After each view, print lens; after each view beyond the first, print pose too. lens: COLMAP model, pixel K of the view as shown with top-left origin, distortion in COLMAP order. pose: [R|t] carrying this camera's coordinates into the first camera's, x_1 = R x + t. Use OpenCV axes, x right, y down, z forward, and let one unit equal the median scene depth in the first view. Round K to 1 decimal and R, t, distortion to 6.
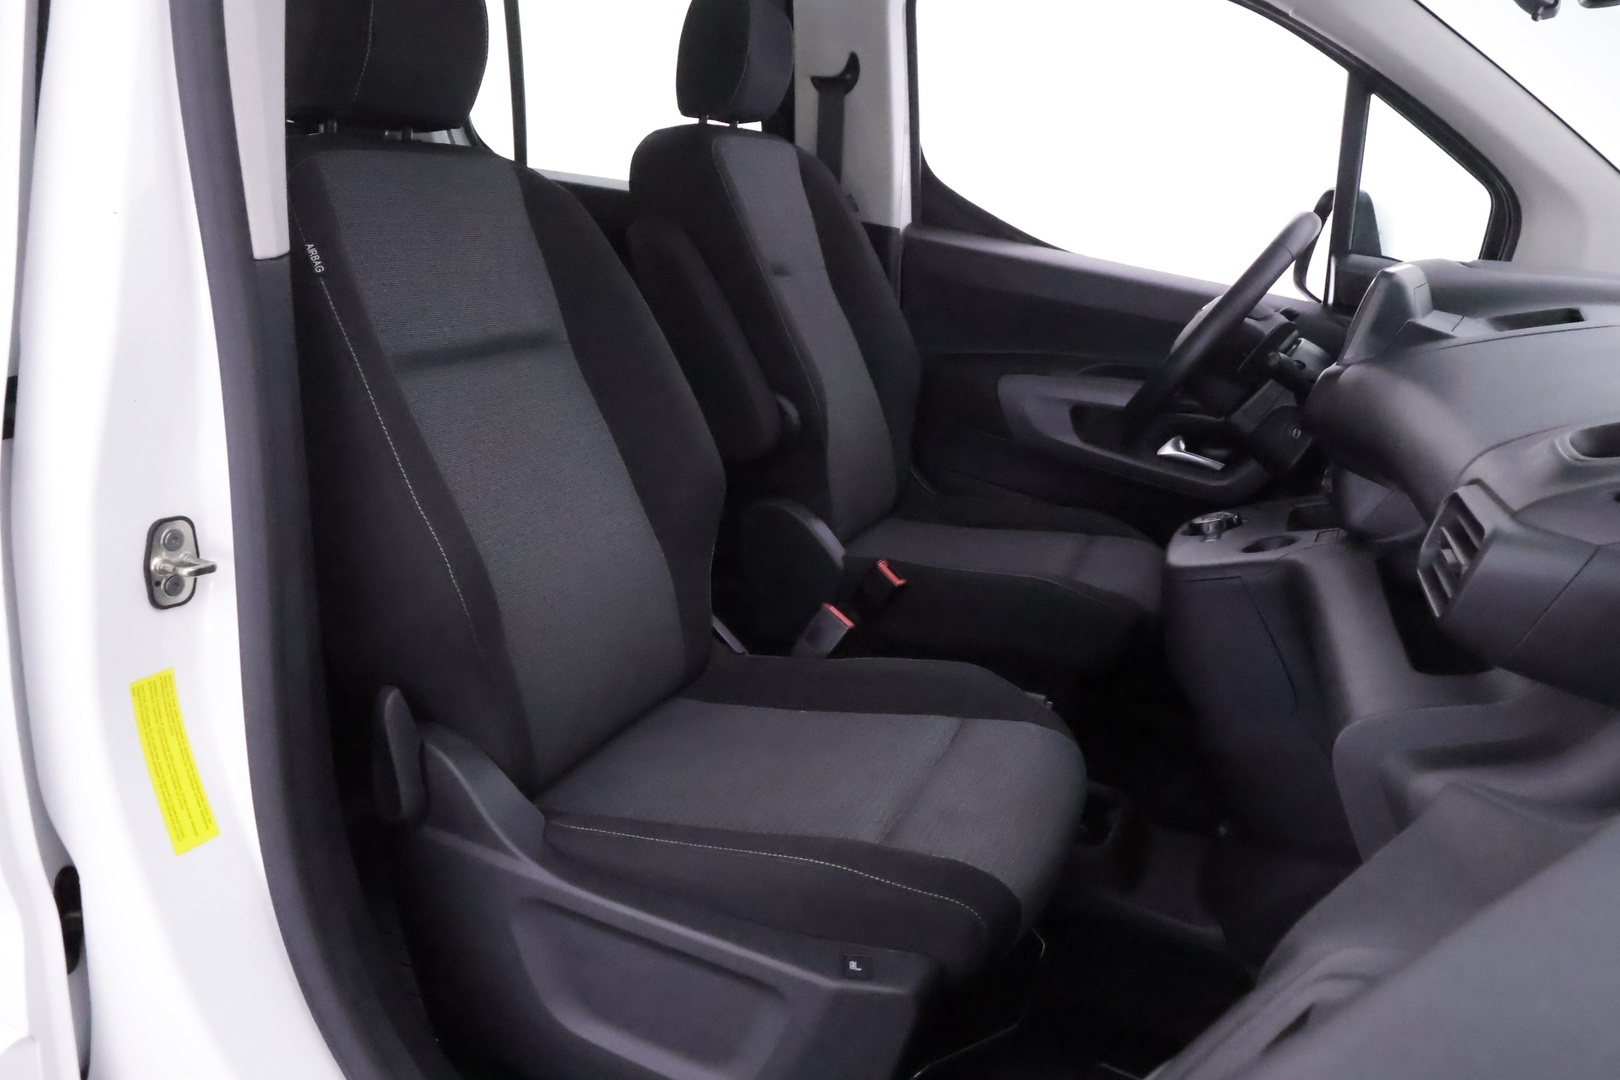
lens RADIAL K [[1204.5, 0, 559.9], [0, 1204.5, 578.1], [0, 0, 1]] dist [-0.005615, -0.004660]
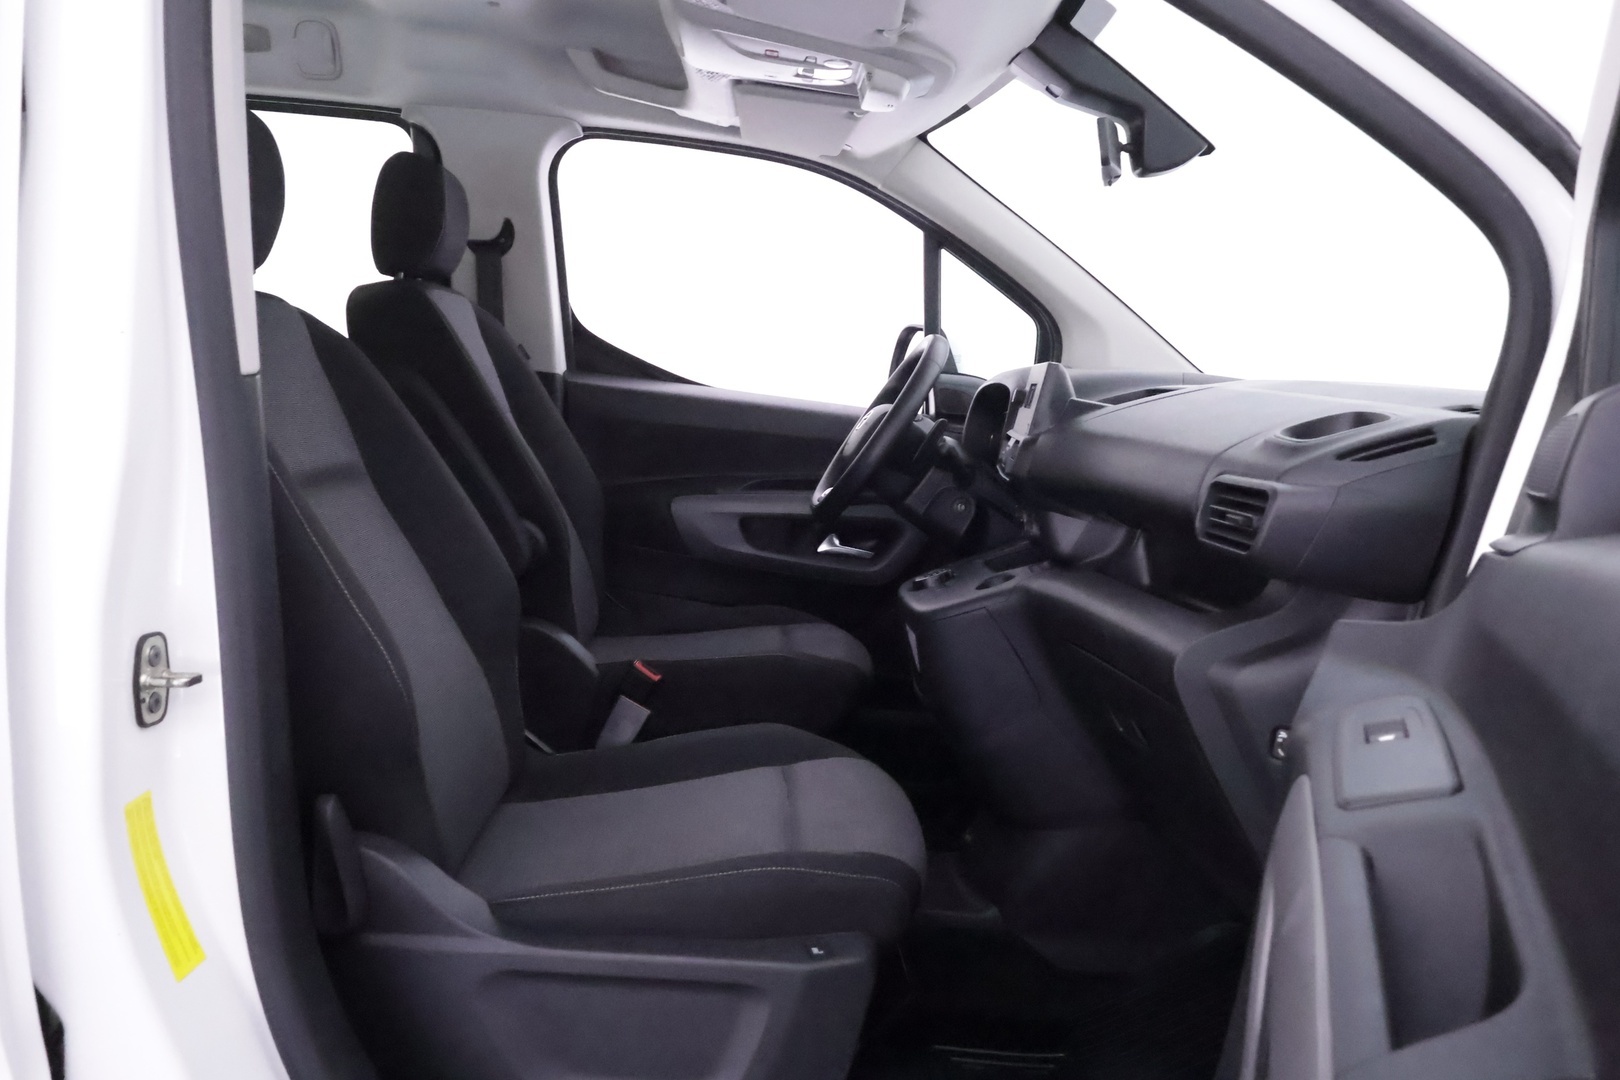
lens RADIAL K [[1182.2, 0, 673.7], [0, 1182.2, 568.4], [0, 0, 1]] dist [0.005018, 0.001001]
pose [[0.930289, -0.097770, 0.353558, -0.095891], [0.141611, 0.984831, -0.100274, 0.020794], [-0.338391, 0.143351, 0.930022, -0.026510]]
